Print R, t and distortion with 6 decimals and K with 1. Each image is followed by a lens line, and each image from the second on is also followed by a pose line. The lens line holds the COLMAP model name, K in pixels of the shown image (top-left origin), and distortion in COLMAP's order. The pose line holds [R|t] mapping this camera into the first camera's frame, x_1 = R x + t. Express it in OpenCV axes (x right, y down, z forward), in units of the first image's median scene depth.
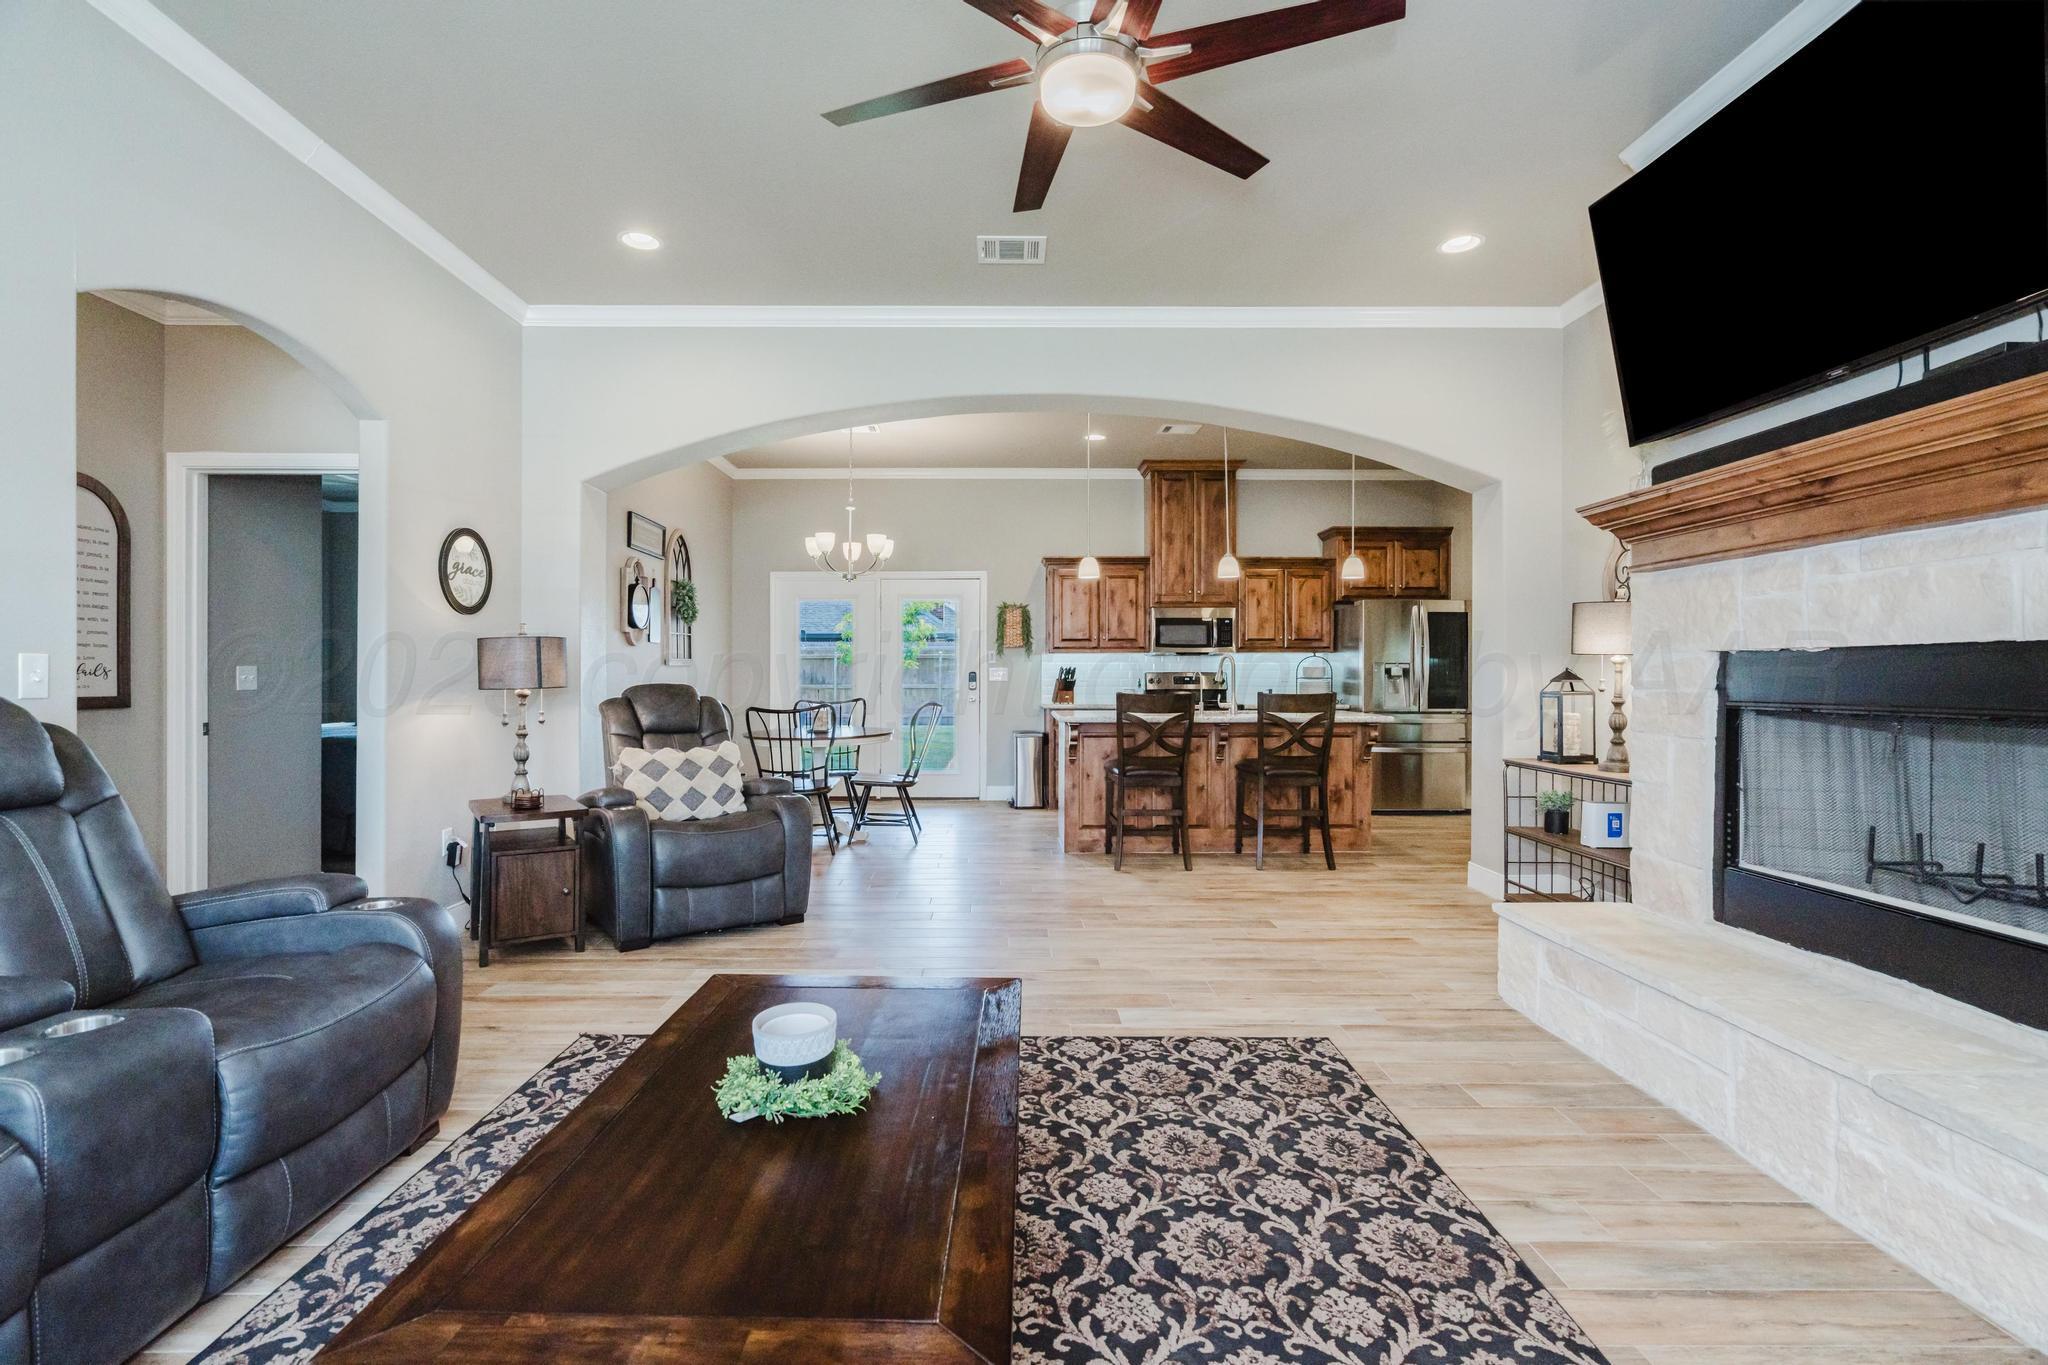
lens RADIAL K [[932.4, 0, 1002.2], [0, 932.4, 663.0], [0, 0, 1]] dist [-0.001075, 0.000855]
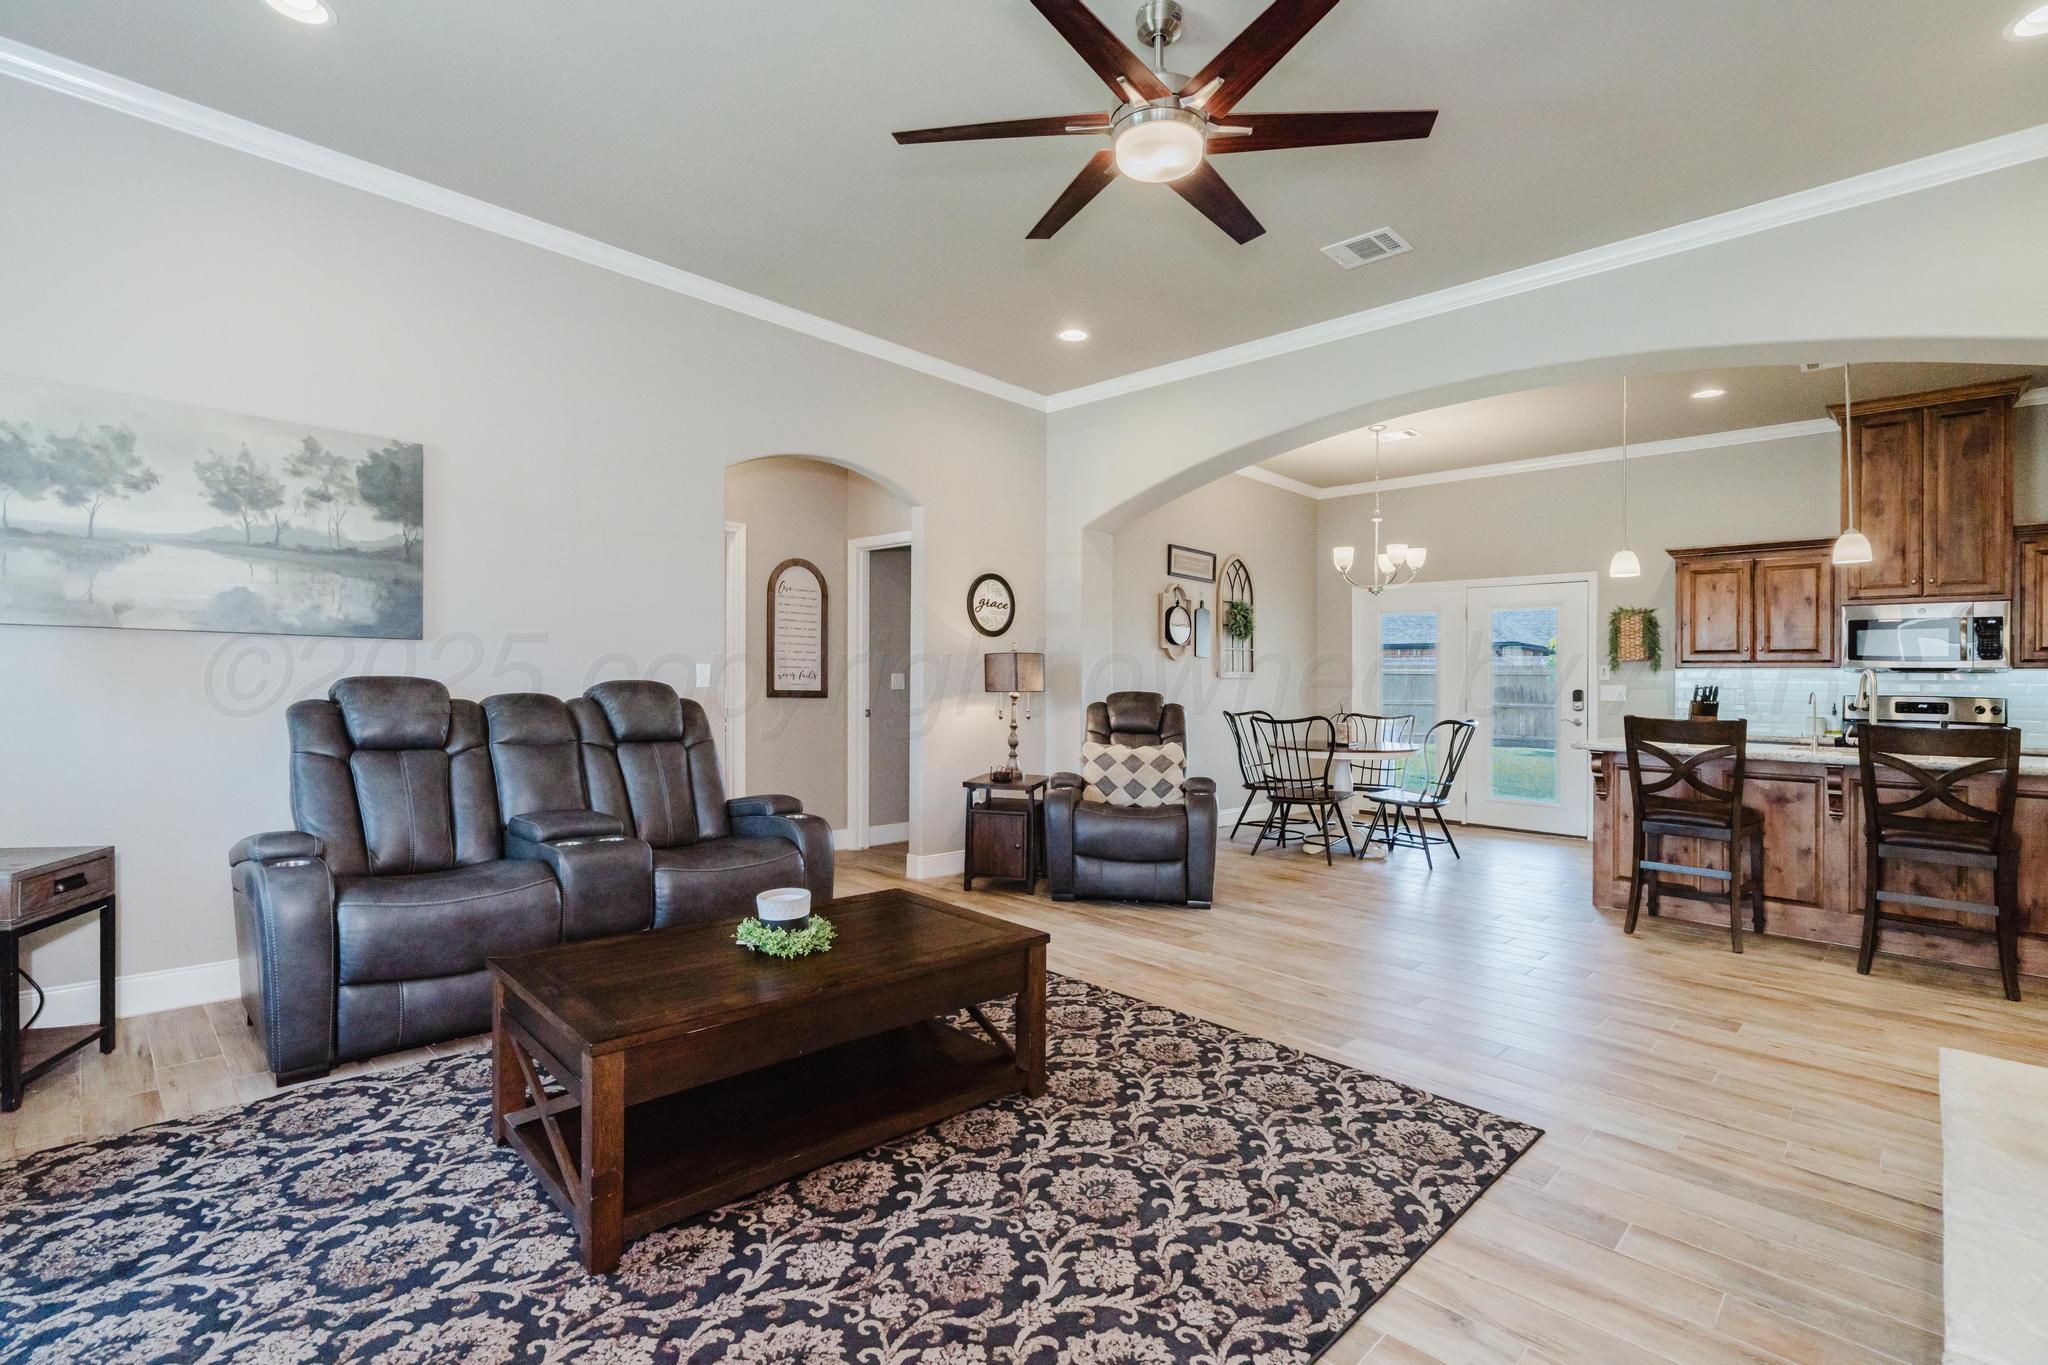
lens RADIAL K [[927.9, 0, 1012.7], [0, 927.9, 685.4], [0, 0, 1]] dist [-0.014800, 0.008579]
pose [[0.706084, 0.016845, -0.707928, 0.479144], [-0.011090, 0.999857, 0.012731, 0.001350], [0.708041, -0.001138, 0.706170, 0.071129]]
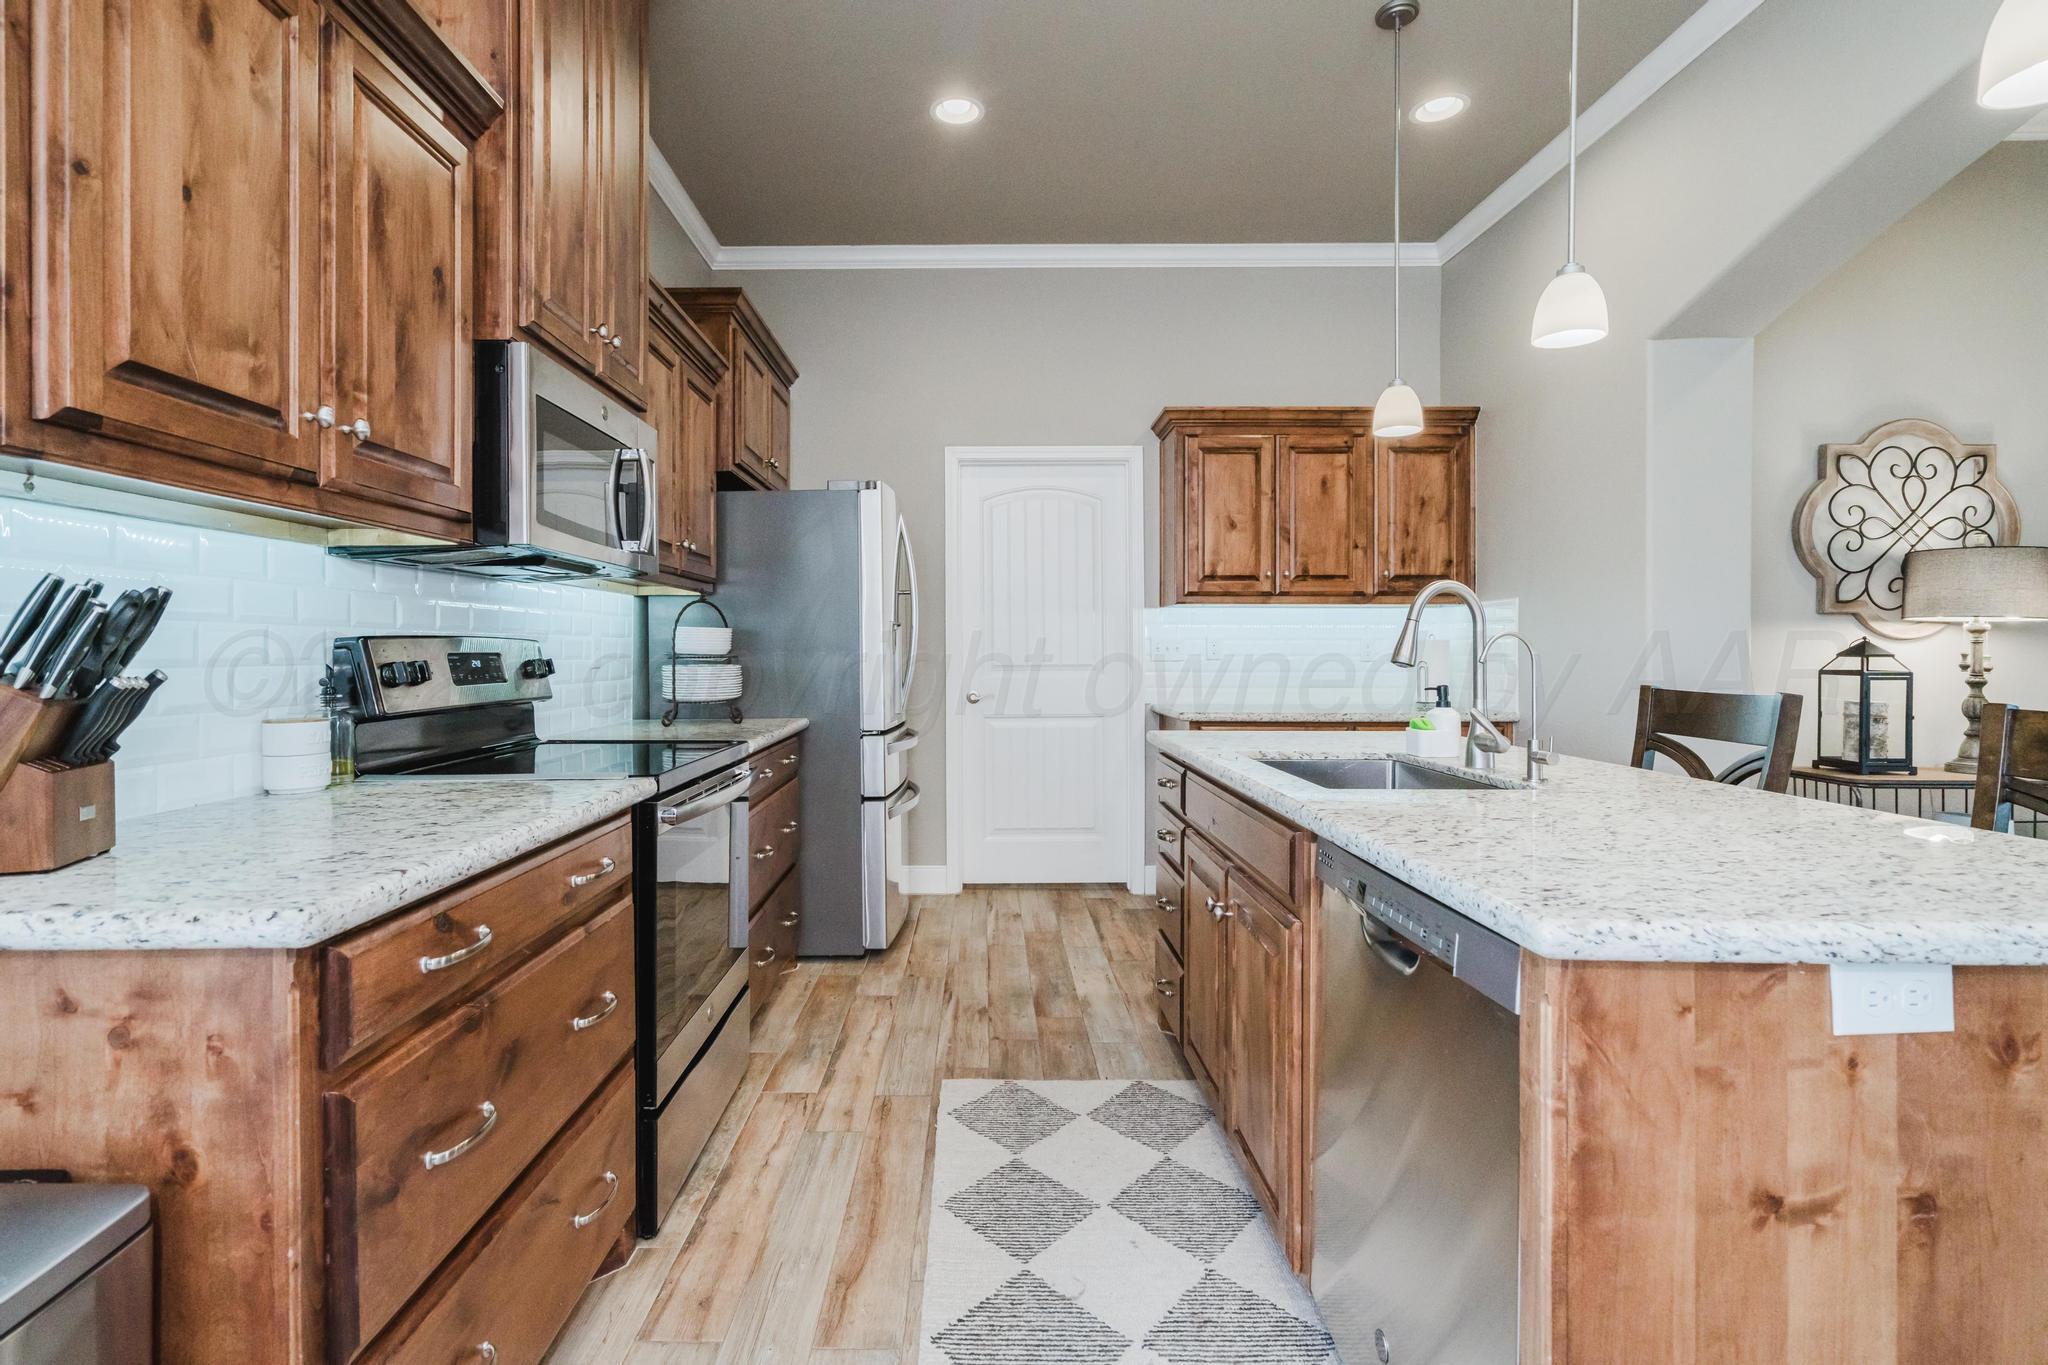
lens RADIAL K [[950.4, 0, 974.3], [0, 950.4, 643.8], [0, 0, 1]] dist [-0.001480, 0.000246]
pose [[0.012509, 0.007120, 0.999896, -0.141155], [-0.011162, 0.999913, -0.006980, 0.027895], [-0.999859, -0.011073, 0.012587, 1.998309]]
